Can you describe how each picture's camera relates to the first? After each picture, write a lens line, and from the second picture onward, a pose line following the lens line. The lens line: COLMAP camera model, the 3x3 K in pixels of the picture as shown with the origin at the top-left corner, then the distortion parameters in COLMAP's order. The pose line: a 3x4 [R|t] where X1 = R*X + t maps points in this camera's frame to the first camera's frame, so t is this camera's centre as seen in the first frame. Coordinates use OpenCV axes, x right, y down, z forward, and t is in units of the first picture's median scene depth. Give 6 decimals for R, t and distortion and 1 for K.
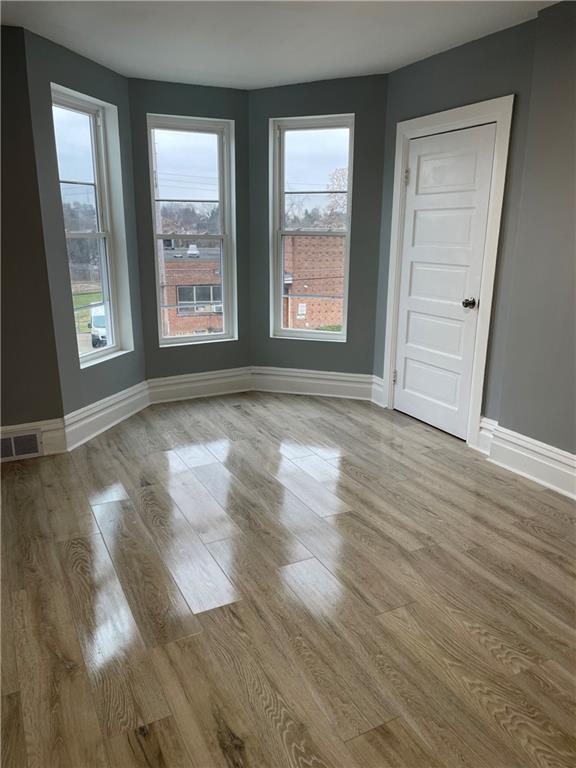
lens RADIAL K [[582.7, 0, 289.8], [0, 582.7, 381.0], [0, 0, 1]] dist [0.125203, -0.157543]
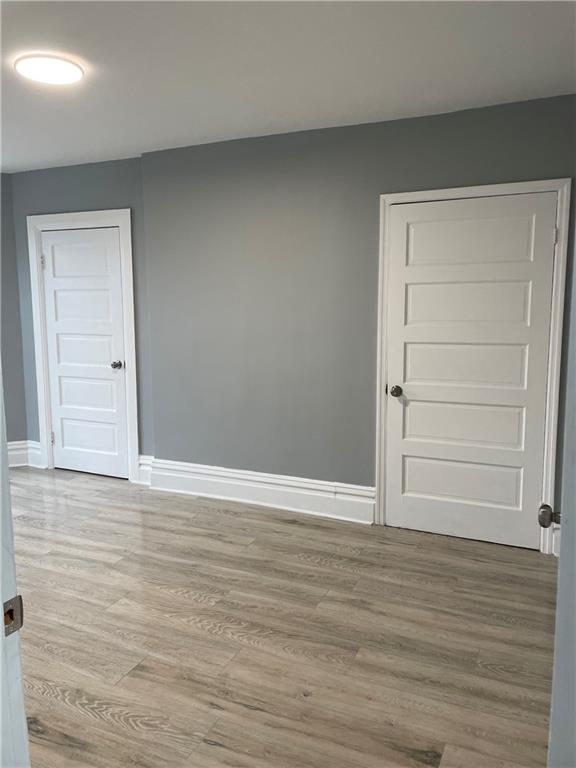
lens RADIAL K [[582.7, 0, 289.8], [0, 582.7, 381.0], [0, 0, 1]] dist [0.125203, -0.157543]
pose [[0.789014, -0.090887, 0.607615, -0.169575], [0.163471, 0.984403, -0.065027, 0.042353], [-0.592228, 0.150635, 0.791565, -0.189675]]
